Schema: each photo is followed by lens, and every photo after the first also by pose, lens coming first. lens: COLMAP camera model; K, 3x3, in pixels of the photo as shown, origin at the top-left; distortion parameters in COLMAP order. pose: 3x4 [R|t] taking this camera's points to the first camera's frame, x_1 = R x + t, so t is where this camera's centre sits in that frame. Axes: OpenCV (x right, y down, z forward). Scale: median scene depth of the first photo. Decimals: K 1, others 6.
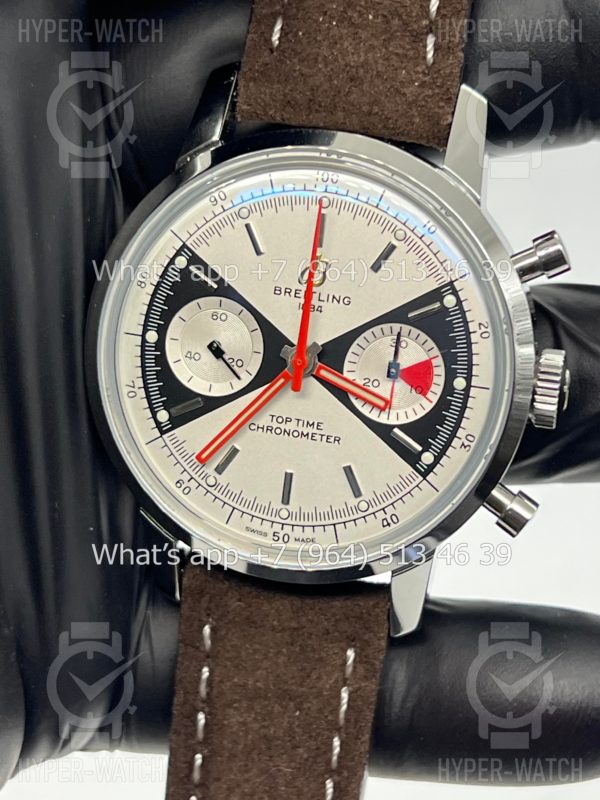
lens RADIAL K [[1945.8, 0, 309.2], [0, 1945.8, 423.0], [0, 0, 1]] dist [0.145639, 0.000000]
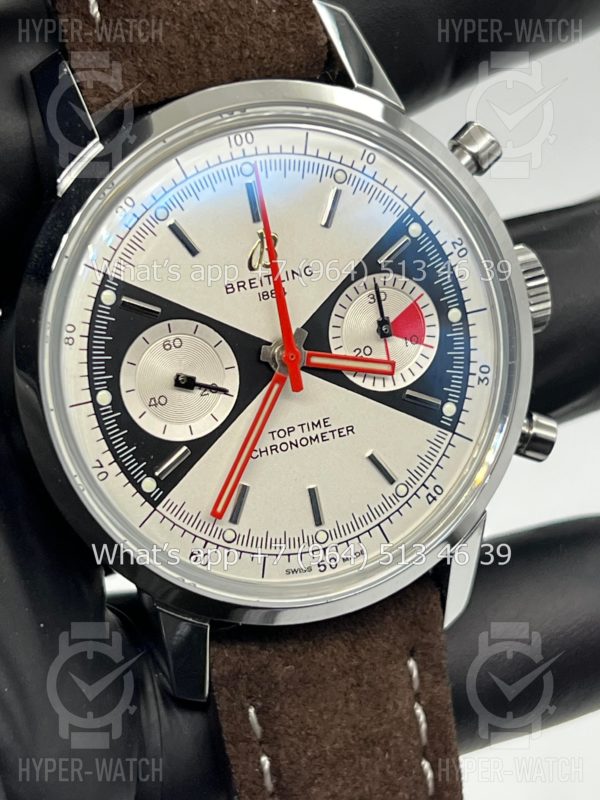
lens RADIAL K [[1945.8, 0, 297.0], [0, 1945.8, 417.1], [0, 0, 1]] dist [0.145639, 0.000000]
pose [[0.817238, -0.358062, 0.451568, -0.387182], [0.377568, 0.924639, 0.049860, -0.047635], [-0.435390, 0.129750, 0.890843, 0.251652]]
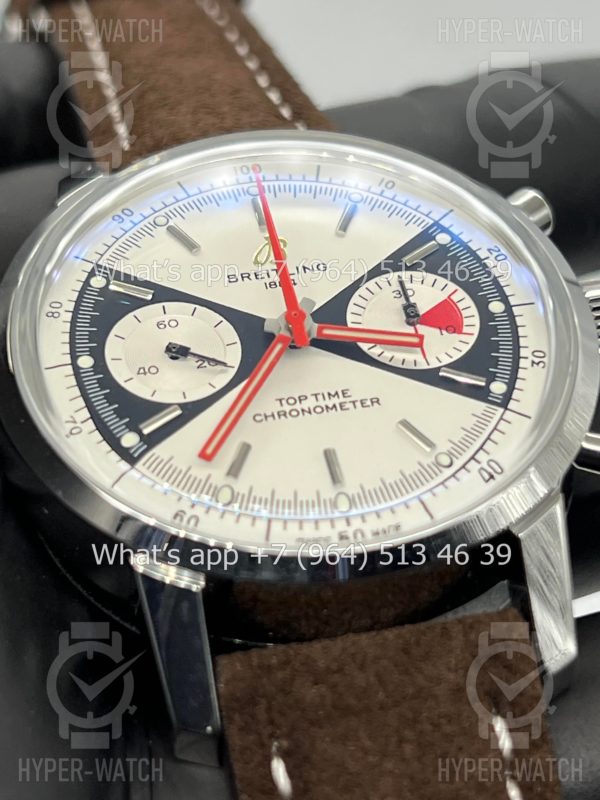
lens RADIAL K [[1945.8, 0, 281.9], [0, 1945.8, 379.1], [0, 0, 1]] dist [0.145639, 0.000000]
pose [[0.918710, -0.098994, 0.382324, -0.296697], [0.356556, 0.624177, -0.695176, 0.499590], [-0.169820, 0.774986, 0.608735, 0.555039]]
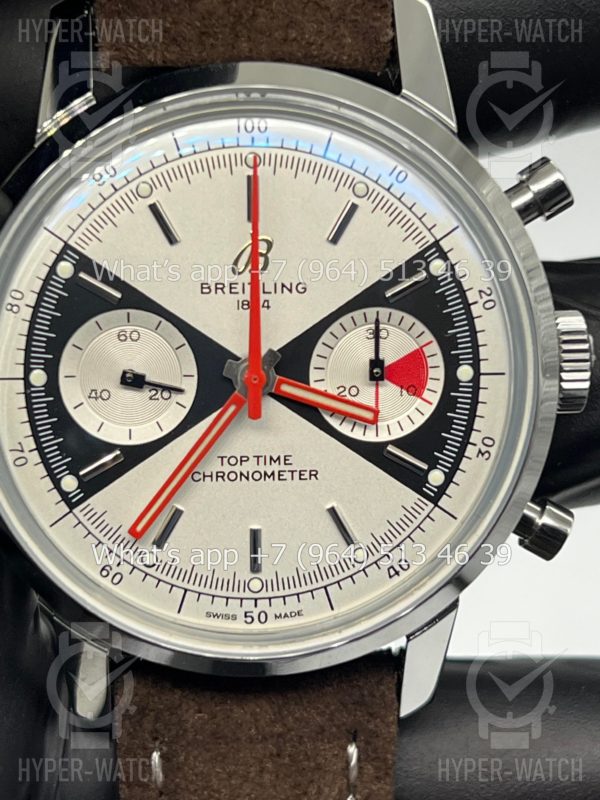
lens RADIAL K [[1945.8, 0, 307.3], [0, 1945.8, 424.3], [0, 0, 1]] dist [0.145639, 0.000000]
pose [[0.954443, -0.162737, 0.250110, -0.171872], [0.167001, 0.985948, 0.004225, -0.013816], [-0.247283, 0.037736, 0.968208, 0.276554]]
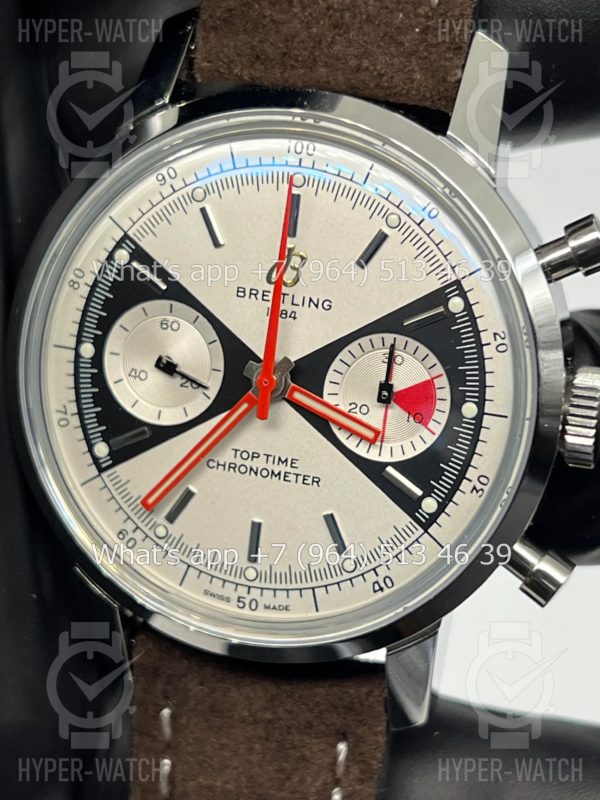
lens RADIAL K [[1945.8, 0, 299.8], [0, 1945.8, 399.3], [0, 0, 1]] dist [0.145639, 0.000000]
pose [[0.997371, 0.002263, -0.072426, 0.064897], [-0.004025, 0.999699, -0.024193, -0.005330], [0.072350, 0.024421, 0.997080, 0.211946]]
